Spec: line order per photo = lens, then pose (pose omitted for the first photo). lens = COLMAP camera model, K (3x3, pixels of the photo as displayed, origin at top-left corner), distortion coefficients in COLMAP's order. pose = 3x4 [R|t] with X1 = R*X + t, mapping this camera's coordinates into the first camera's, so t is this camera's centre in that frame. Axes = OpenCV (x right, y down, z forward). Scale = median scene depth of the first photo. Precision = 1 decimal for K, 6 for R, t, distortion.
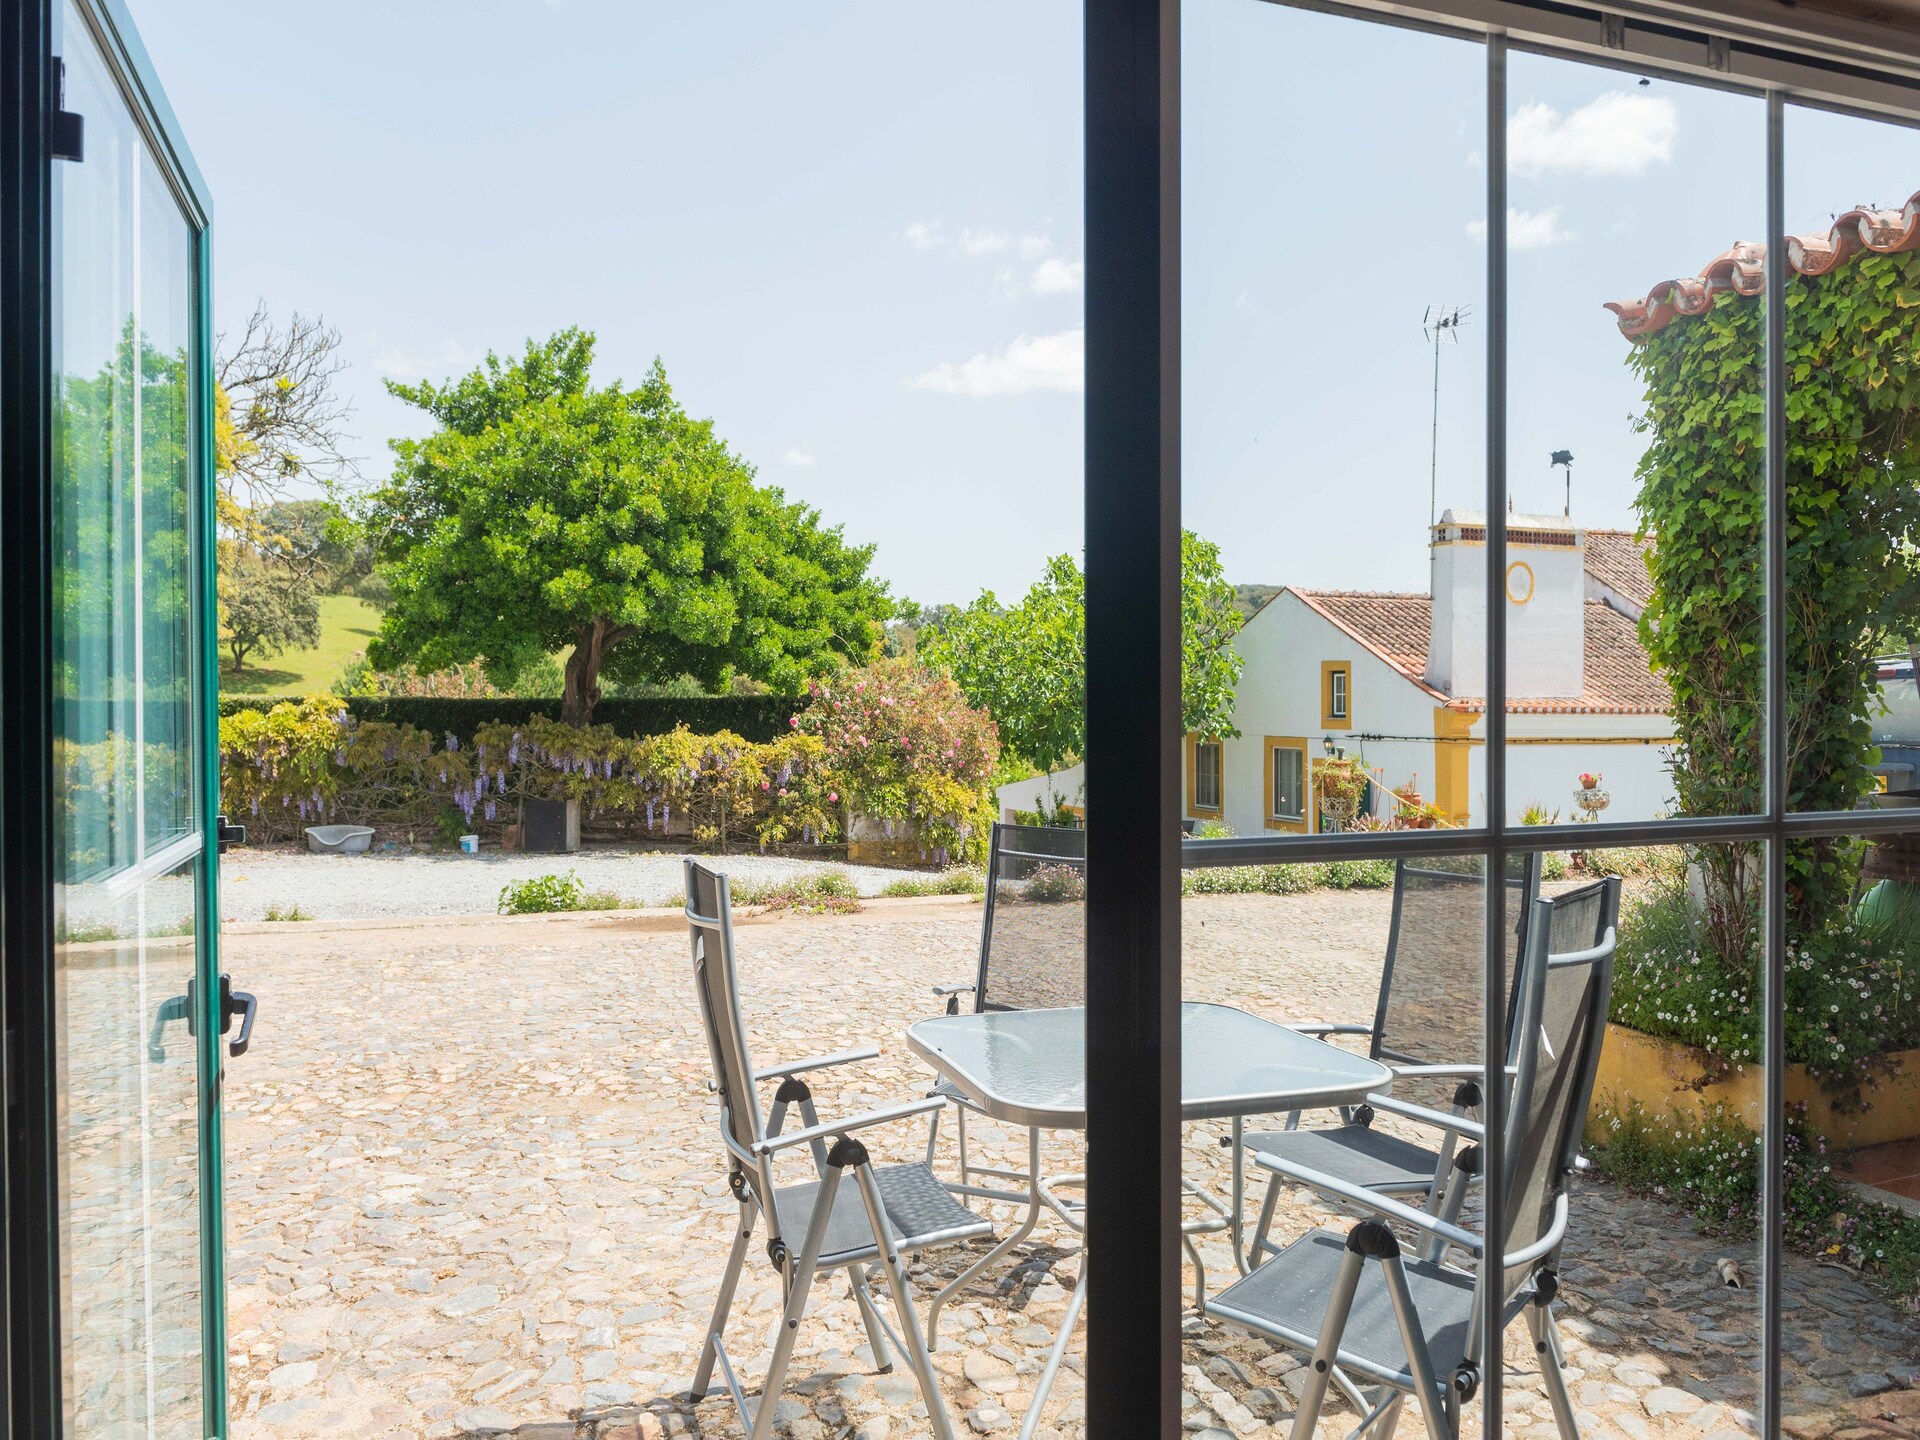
lens RADIAL K [[1457.1, 0, 960.0], [0, 1457.1, 720.0], [0, 0, 1]] dist [0.004605, -0.023538]
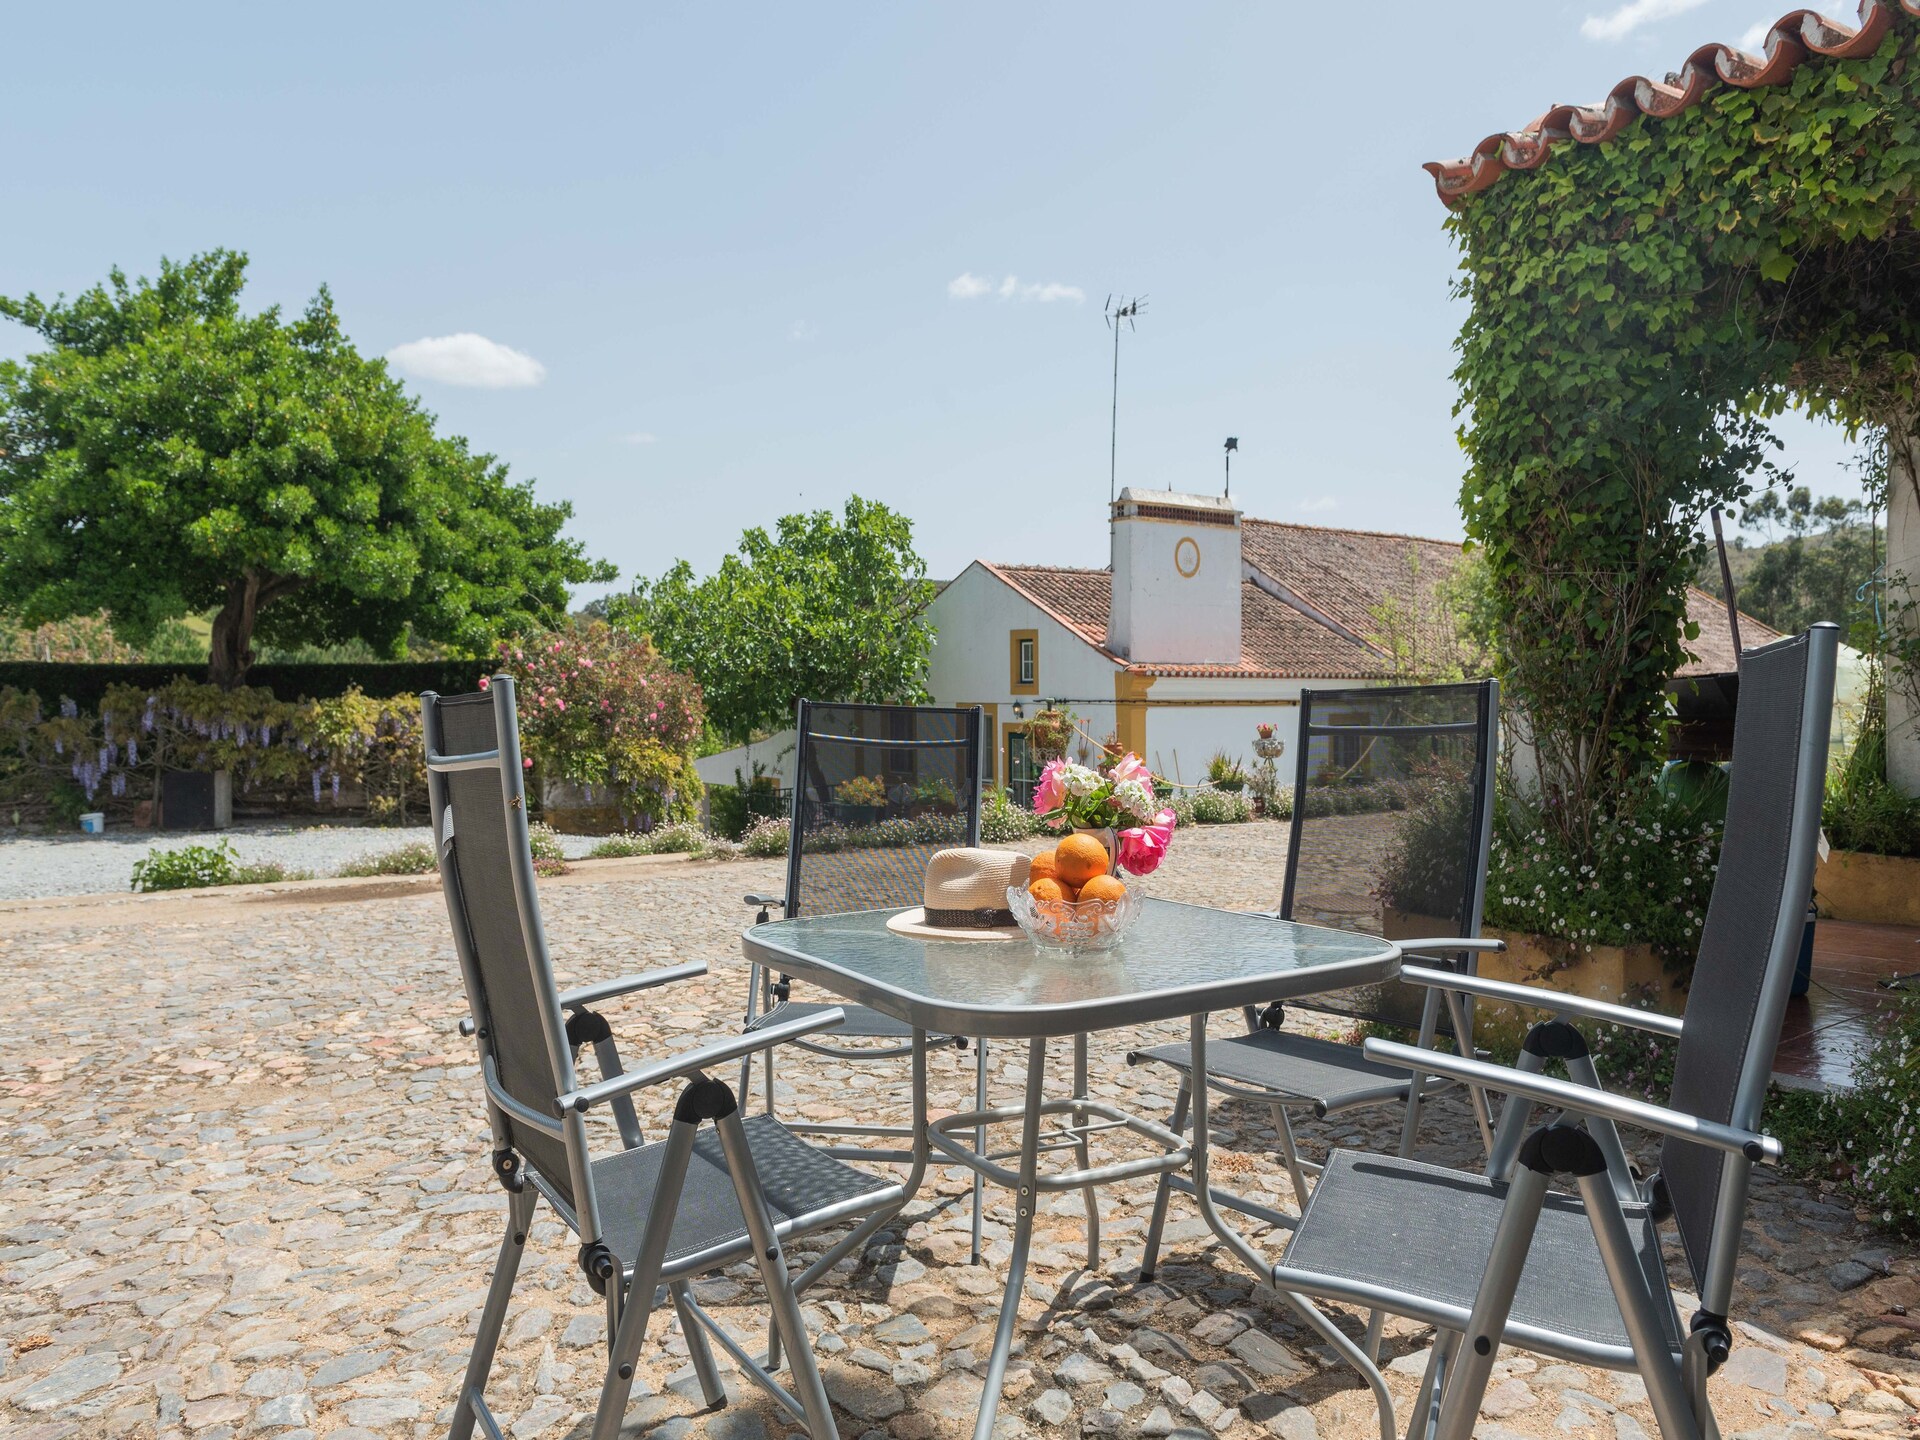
lens RADIAL K [[1307.8, 0, 960.0], [0, 1307.8, 720.0], [0, 0, 1]] dist [0.003415, -0.002897]
pose [[0.967308, -0.007951, 0.253480, -0.036450], [0.010243, 0.999918, -0.007723, 0.041436], [-0.253398, 0.010067, 0.967310, 0.125239]]
